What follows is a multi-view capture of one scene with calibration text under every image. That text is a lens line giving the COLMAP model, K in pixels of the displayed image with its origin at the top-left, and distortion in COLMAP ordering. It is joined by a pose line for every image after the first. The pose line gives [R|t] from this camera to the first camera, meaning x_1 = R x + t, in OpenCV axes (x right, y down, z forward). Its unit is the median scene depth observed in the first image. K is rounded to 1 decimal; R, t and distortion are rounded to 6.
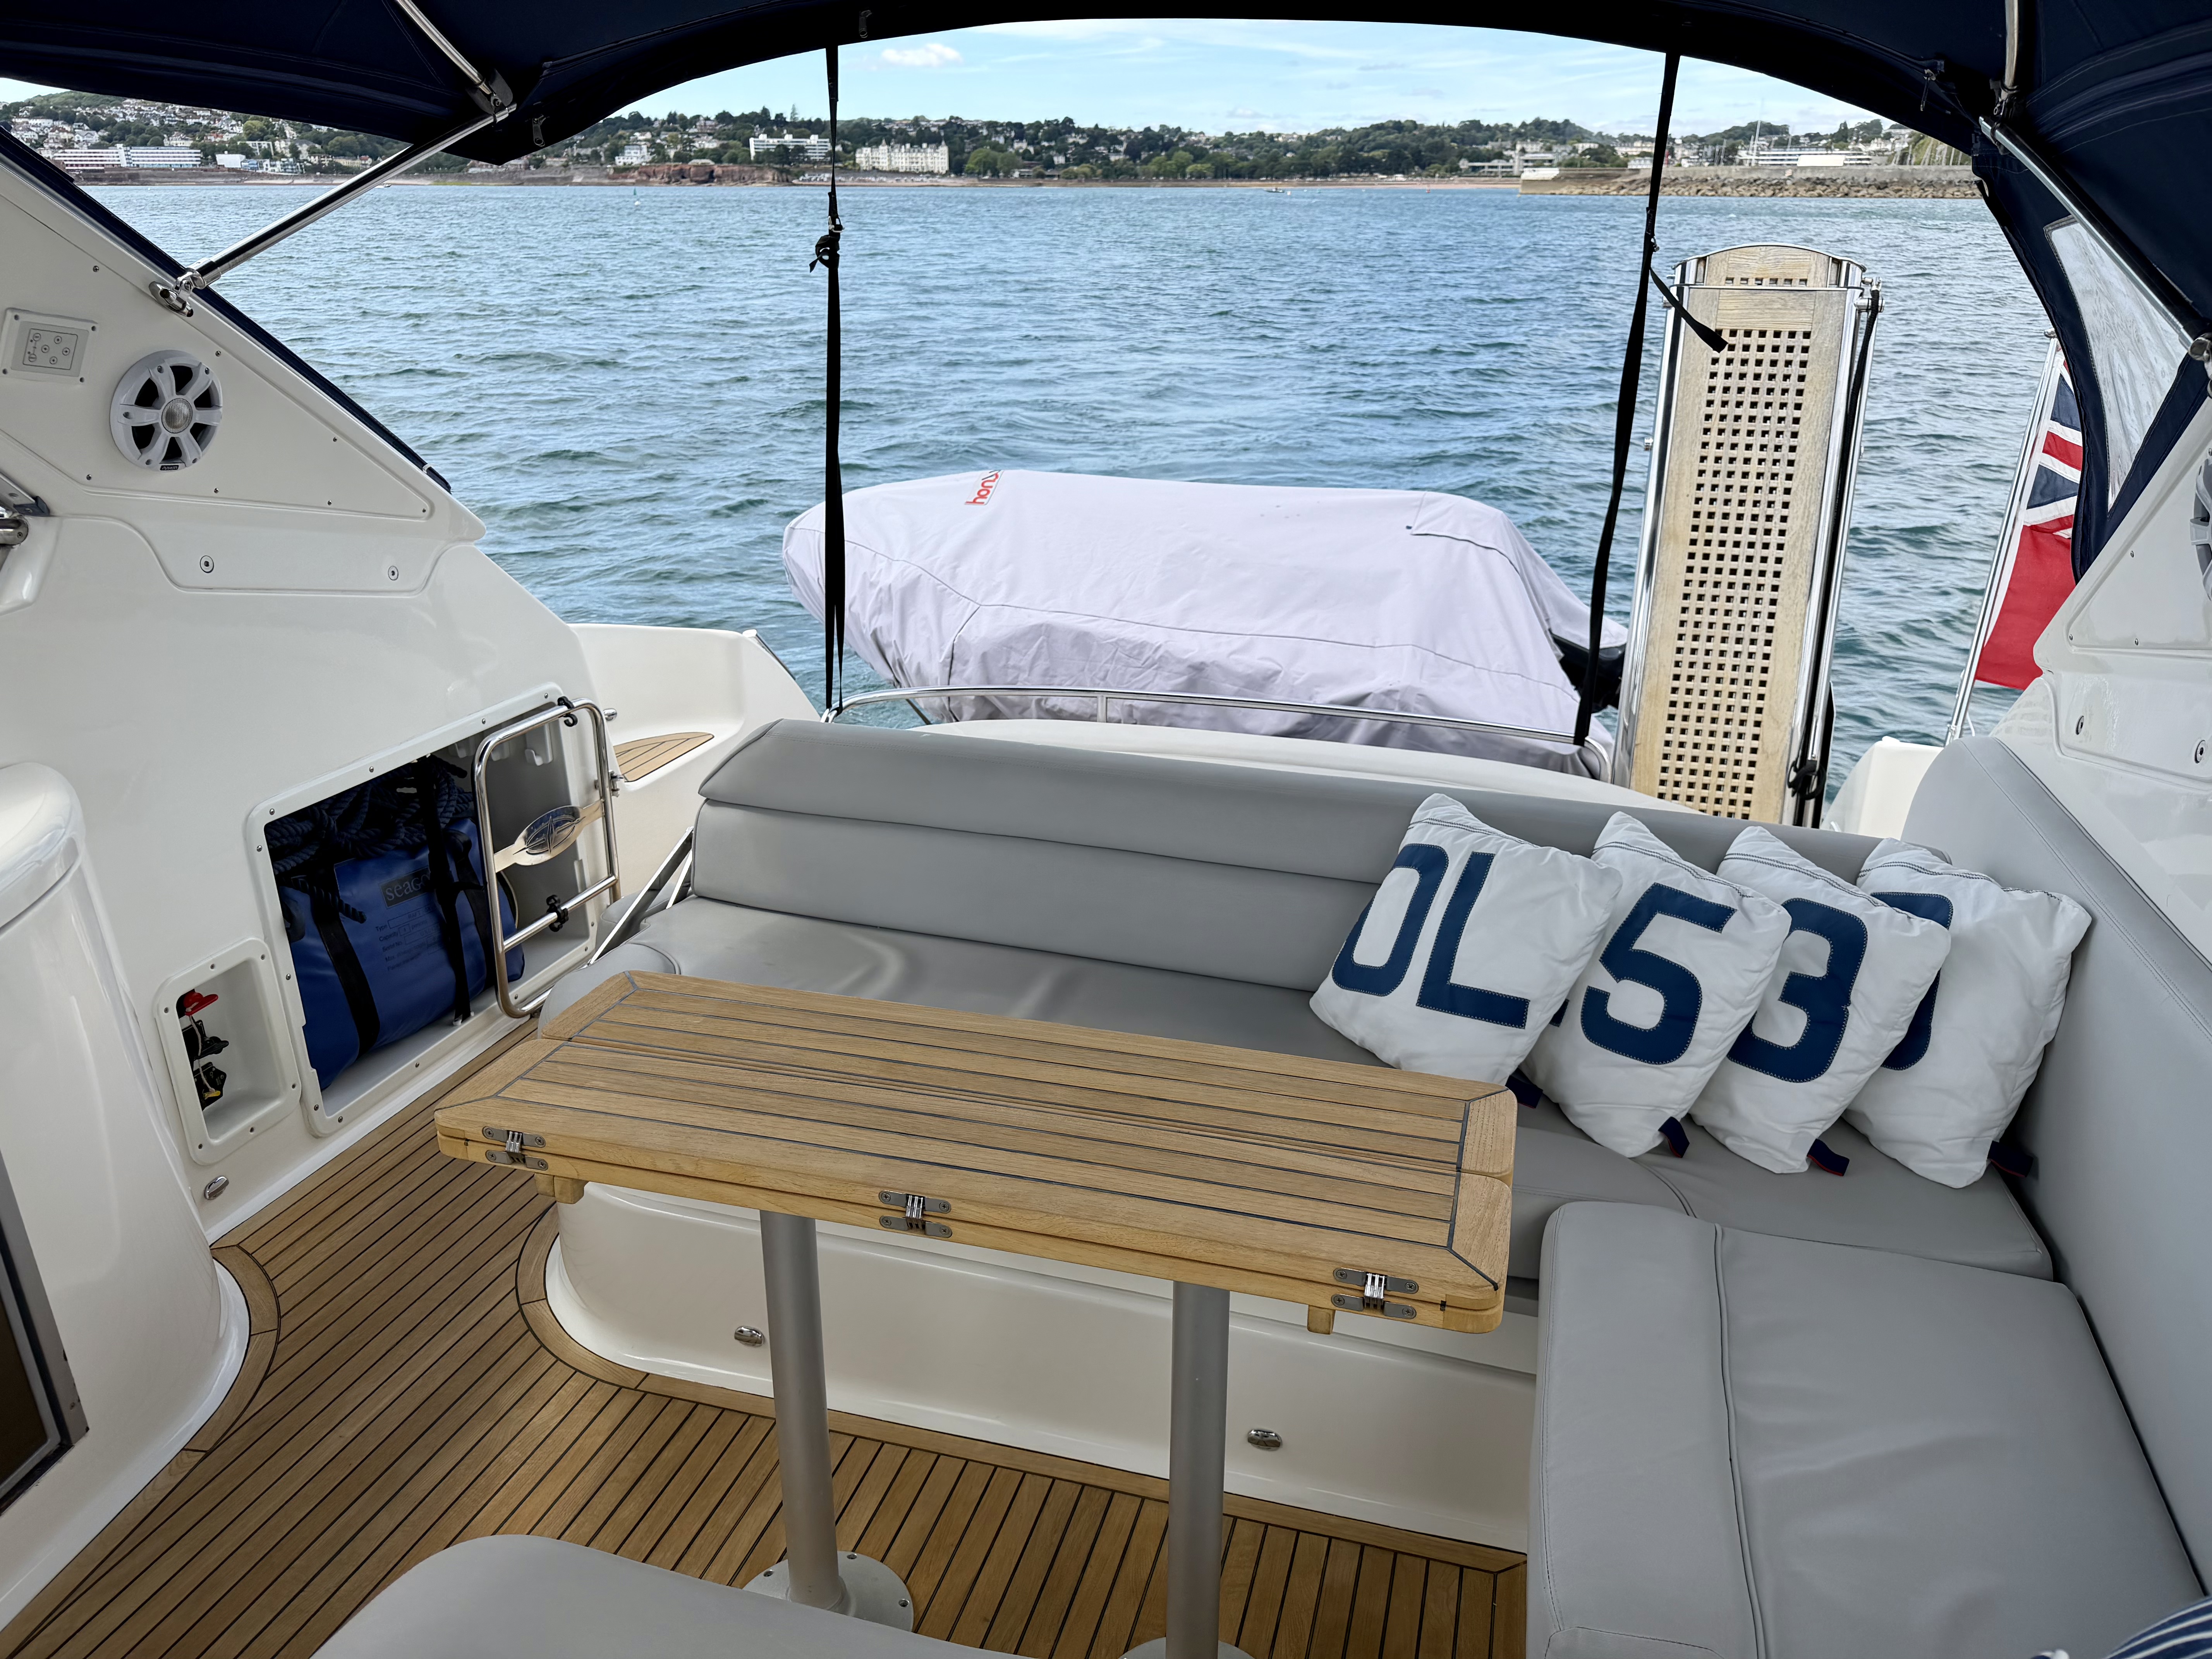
lens RADIAL K [[1551.1, 0, 1115.9], [0, 1551.1, 836.6], [0, 0, 1]] dist [0.047710, -0.066574]
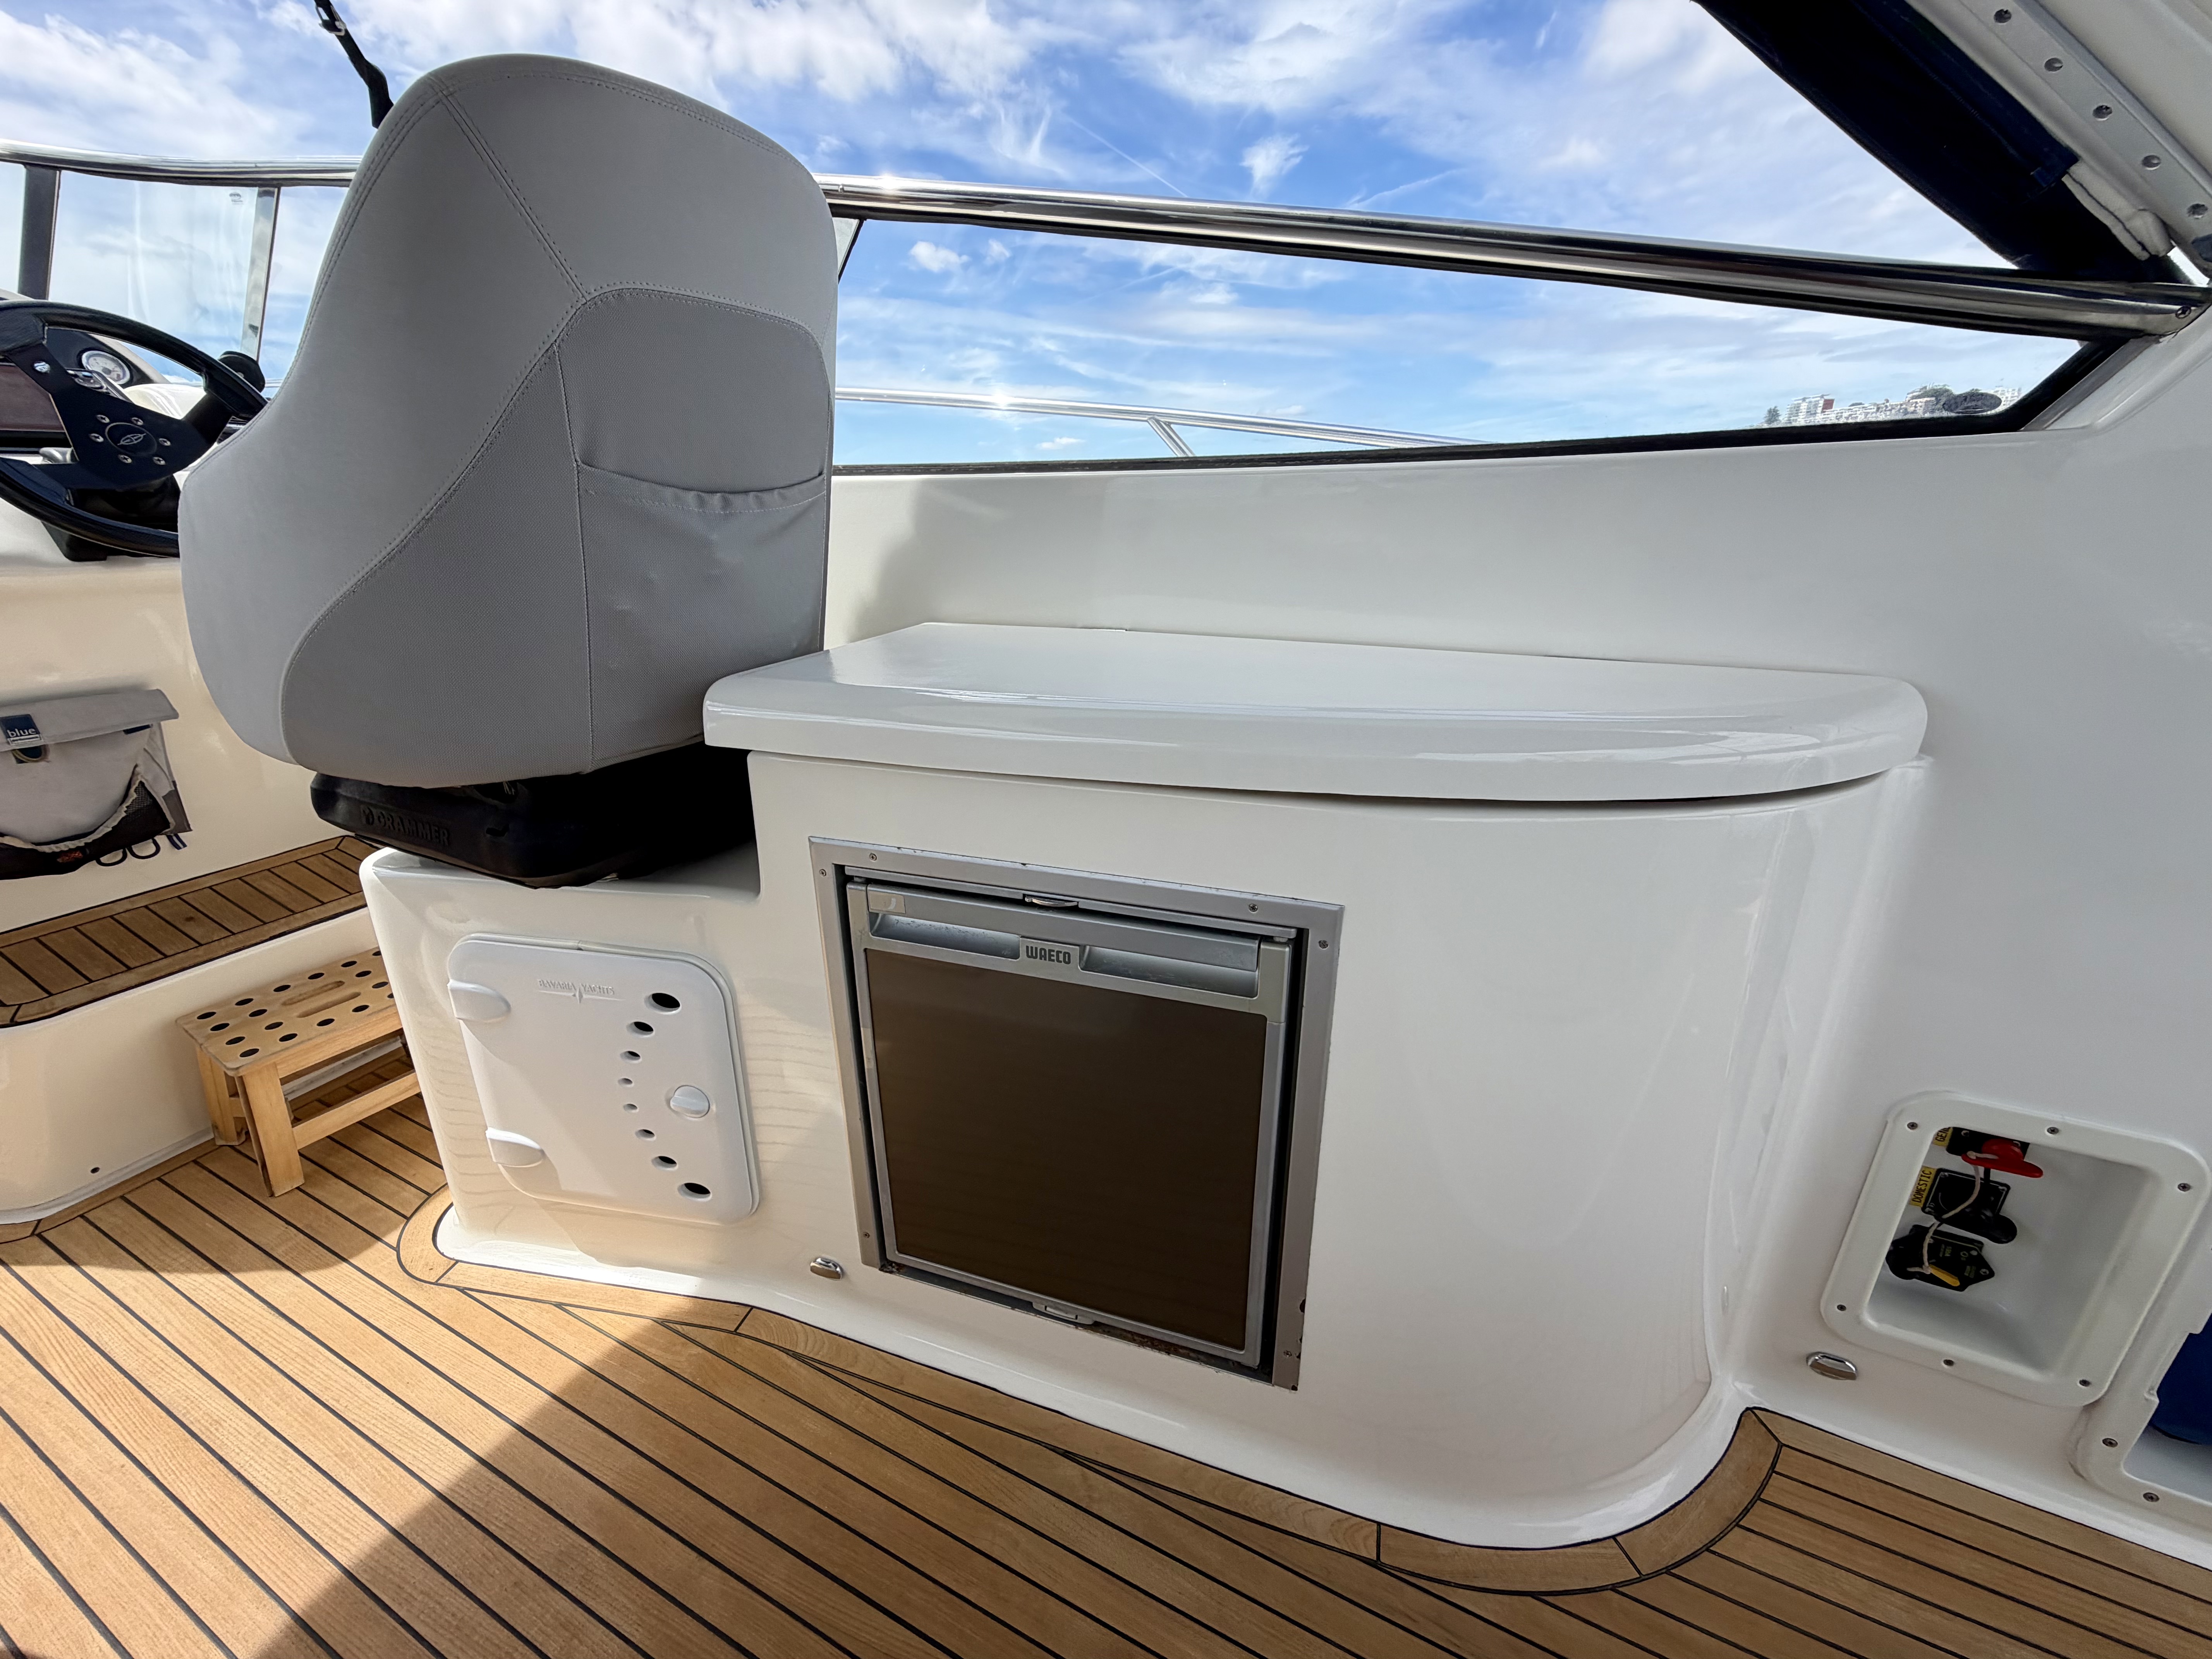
lens RADIAL K [[883.9, 0, 1101.2], [0, 883.9, 831.2], [0, 0, 1]] dist [-0.002667, 0.001063]
pose [[-0.173012, 0.338461, -0.924938, -0.261883], [-0.356654, 0.853837, 0.379156, -0.013924], [0.918077, 0.395482, -0.027010, 0.684487]]
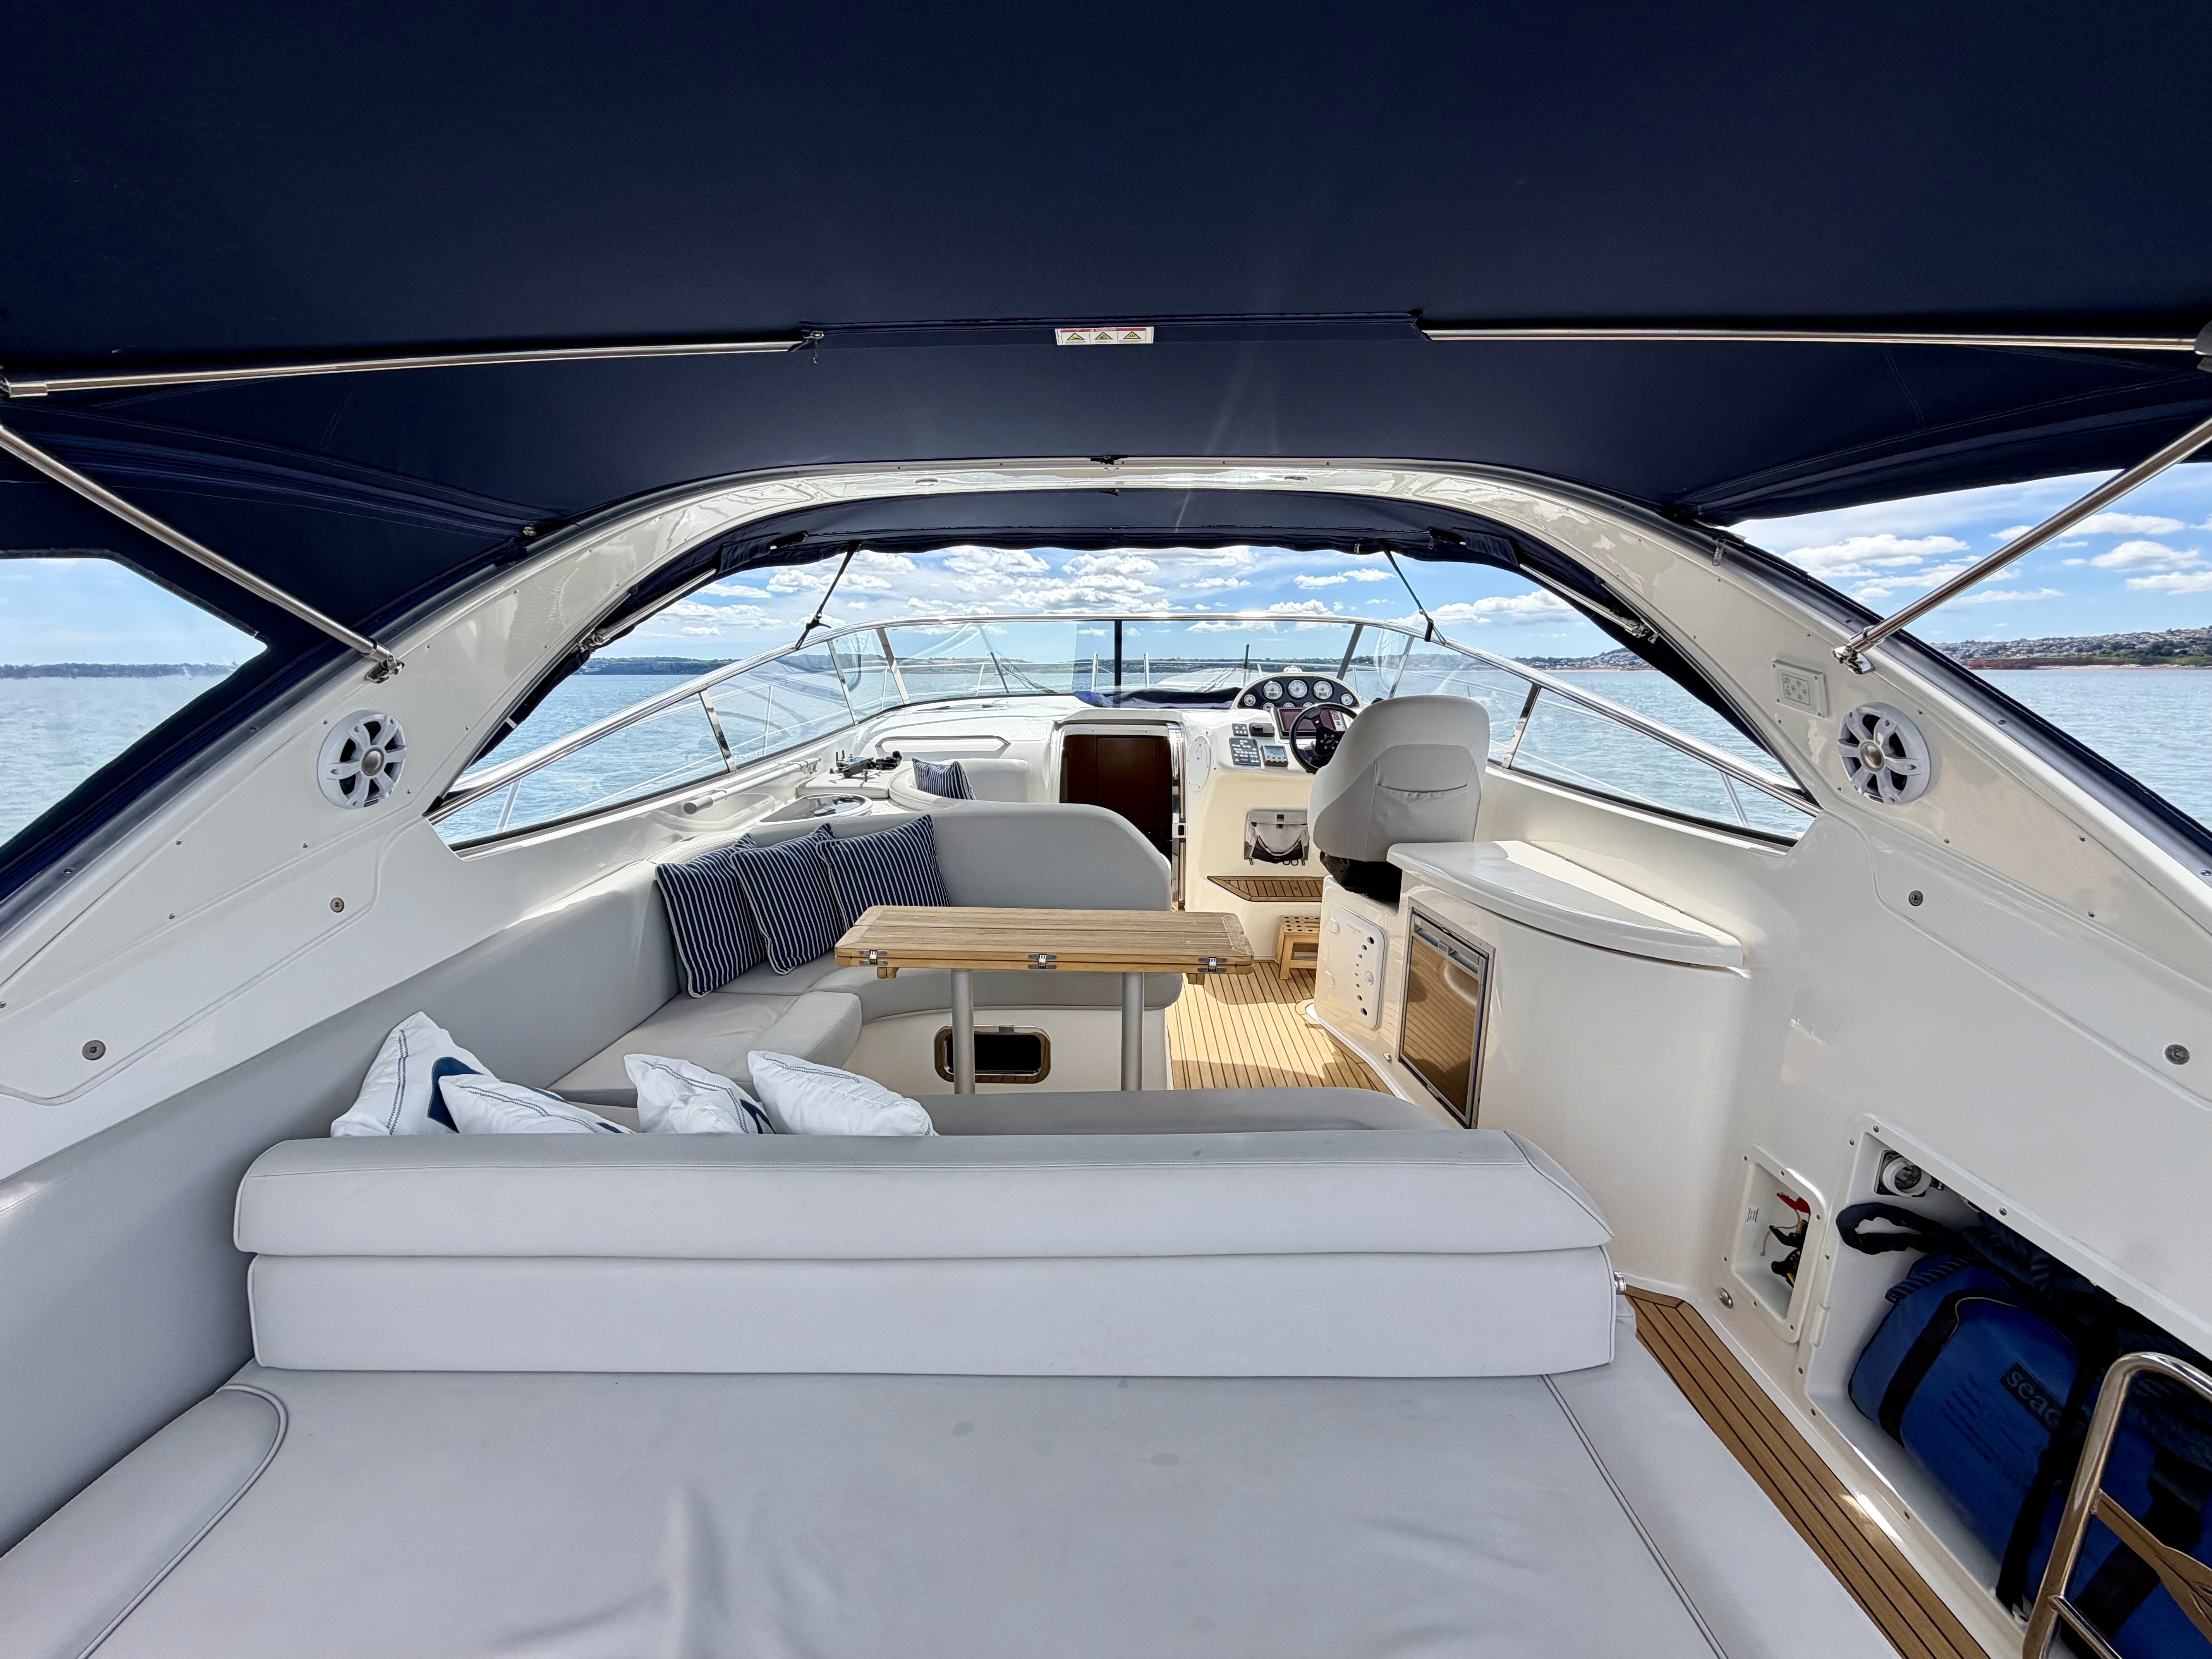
lens RADIAL K [[883.9, 0, 1097.6], [0, 883.9, 832.6], [0, 0, 1]] dist [-0.002667, 0.001063]
pose [[-0.969302, 0.037668, -0.242971, 0.126343], [-0.099263, 0.844134, 0.526864, -0.508022], [0.224946, 0.534808, -0.814481, 1.426714]]
